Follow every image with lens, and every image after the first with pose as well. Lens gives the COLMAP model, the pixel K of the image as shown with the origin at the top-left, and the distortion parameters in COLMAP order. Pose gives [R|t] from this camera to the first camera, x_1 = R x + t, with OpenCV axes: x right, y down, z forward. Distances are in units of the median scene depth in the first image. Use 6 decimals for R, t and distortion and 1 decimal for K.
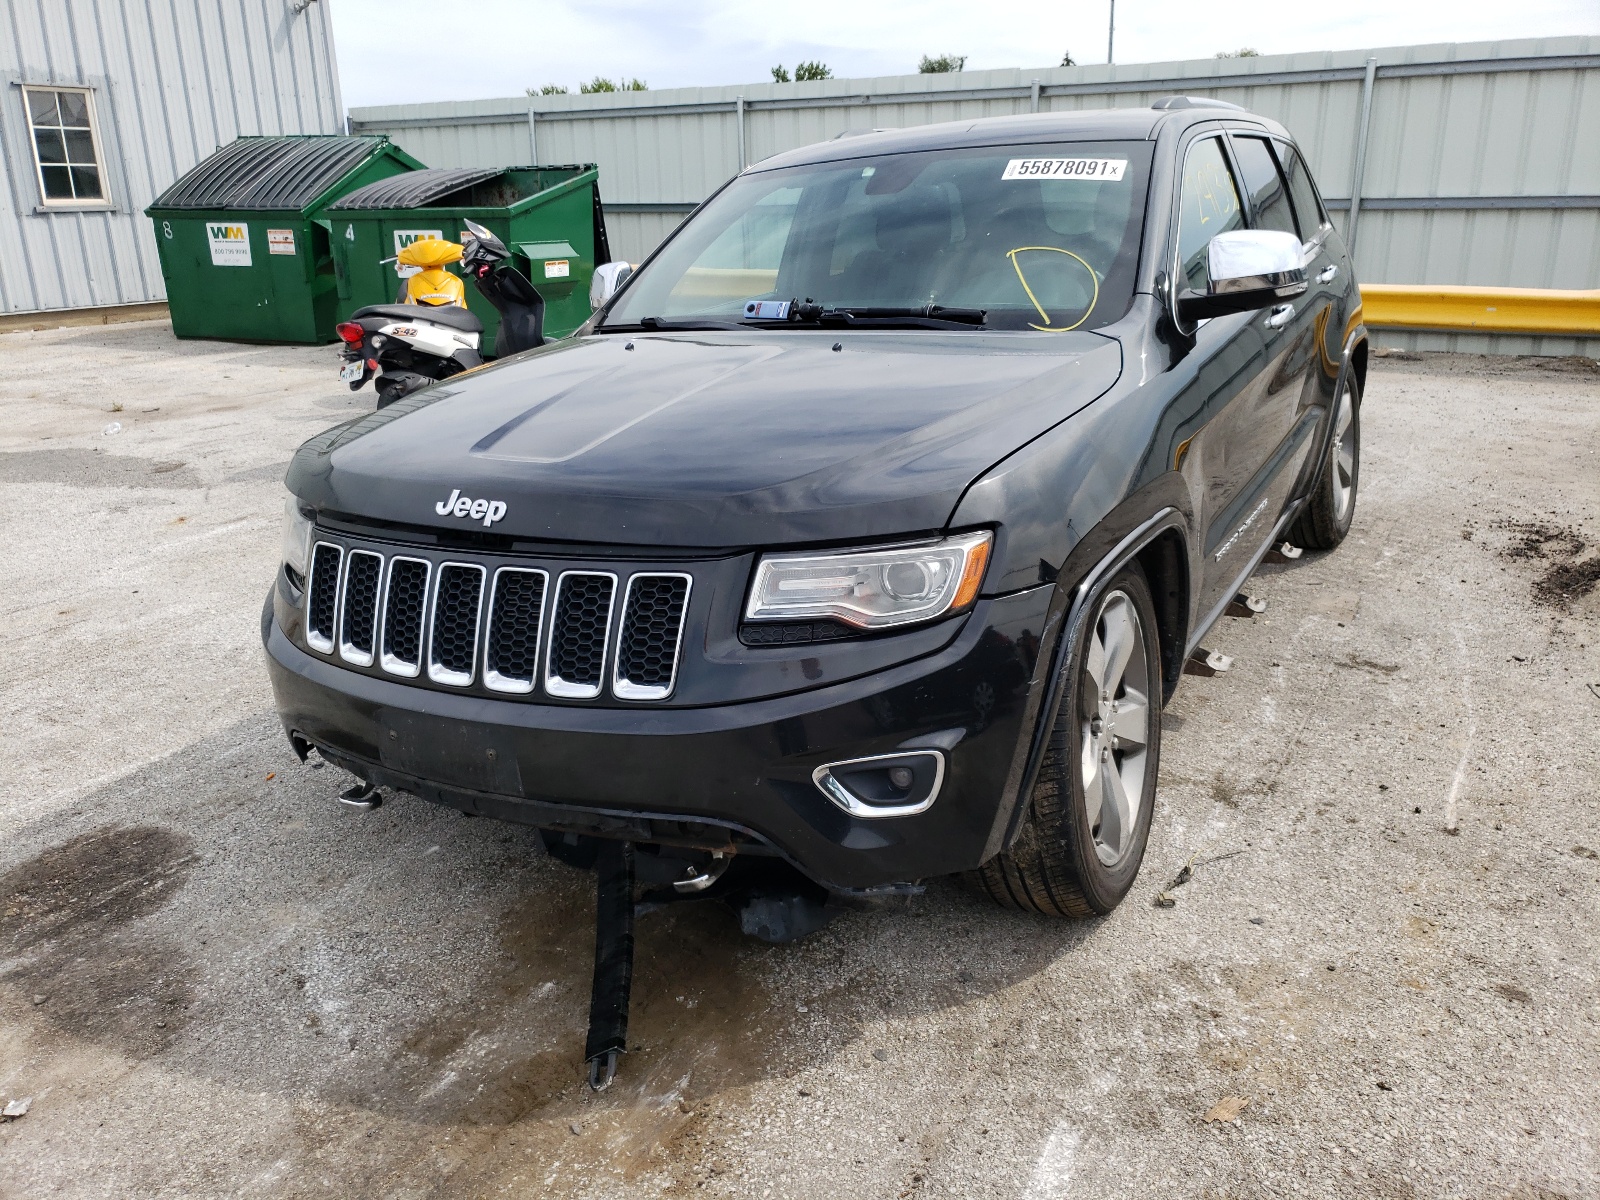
lens RADIAL K [[1238.9, 0, 765.0], [0, 1238.9, 633.7], [0, 0, 1]] dist [-0.003050, -0.002311]
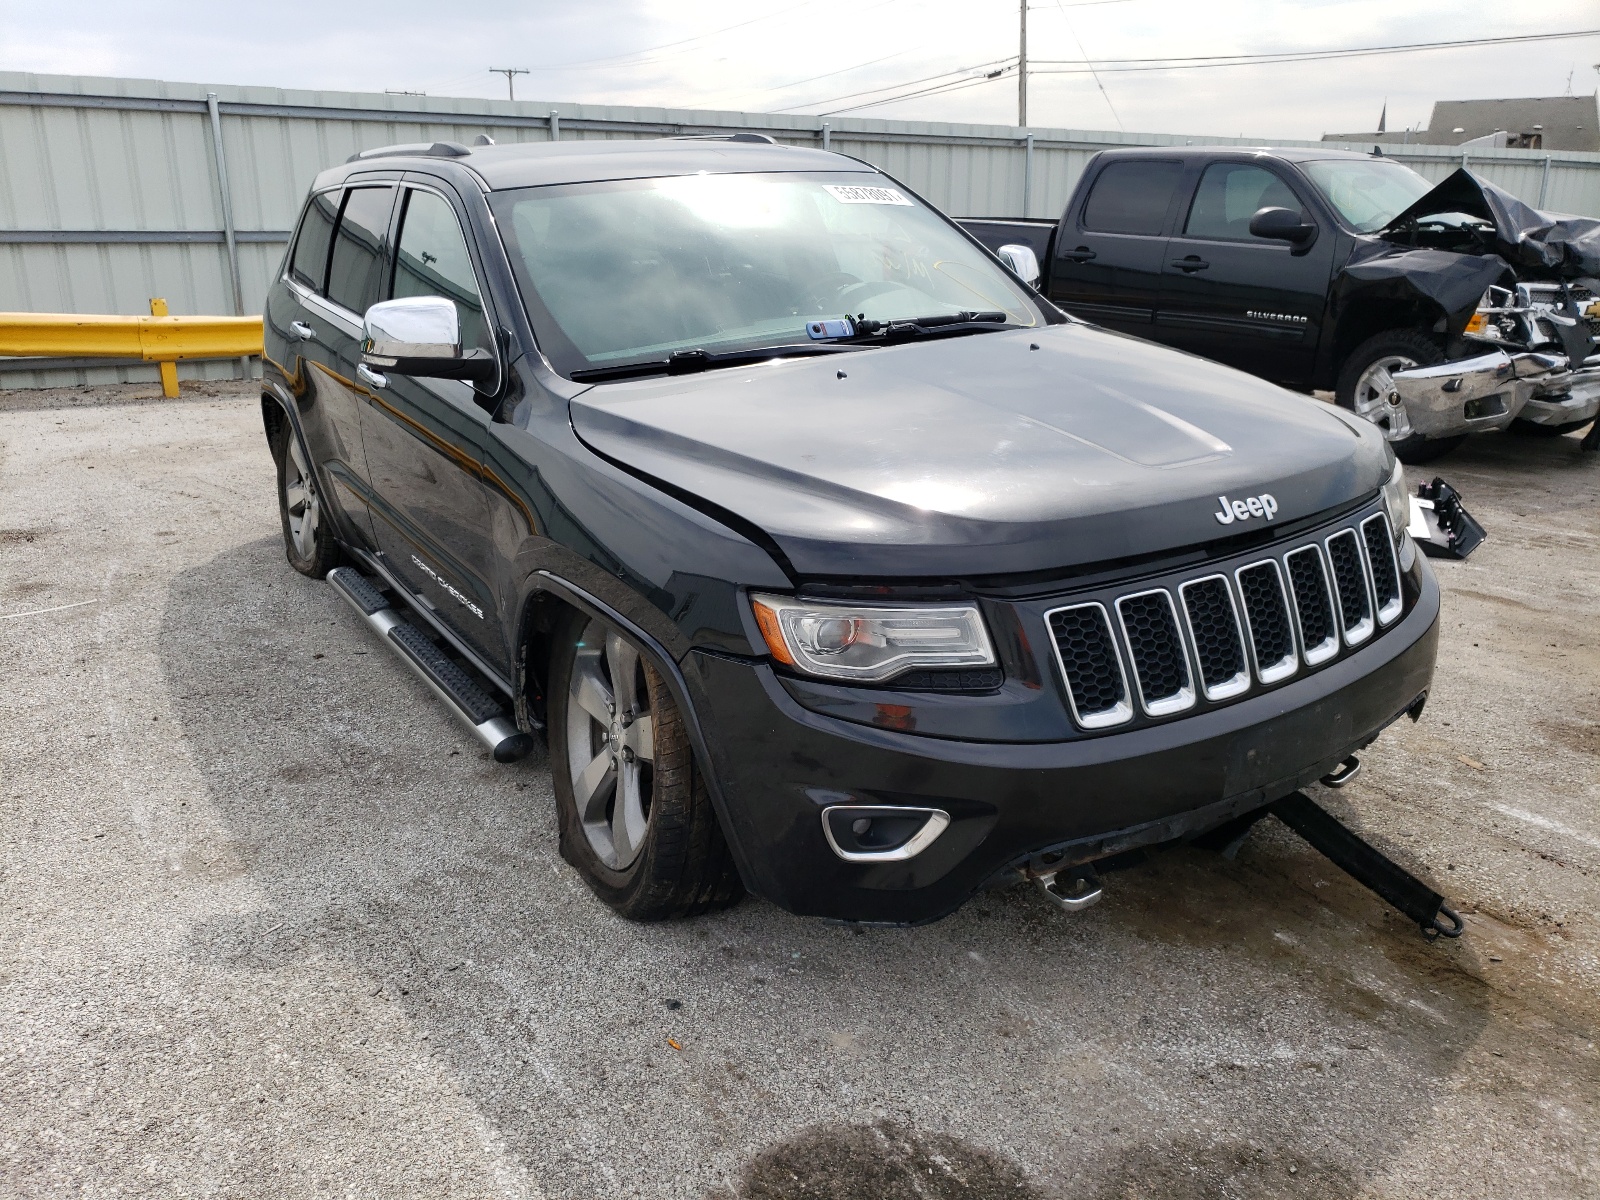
lens RADIAL K [[1289.9, 0, 797.0], [0, 1289.9, 569.7], [0, 0, 1]] dist [0.000873, 0.058559]
pose [[0.450851, -0.220014, 0.865059, -1.093135], [0.292771, 0.951982, 0.089535, -0.209332], [-0.843219, 0.212897, 0.493615, 0.631178]]
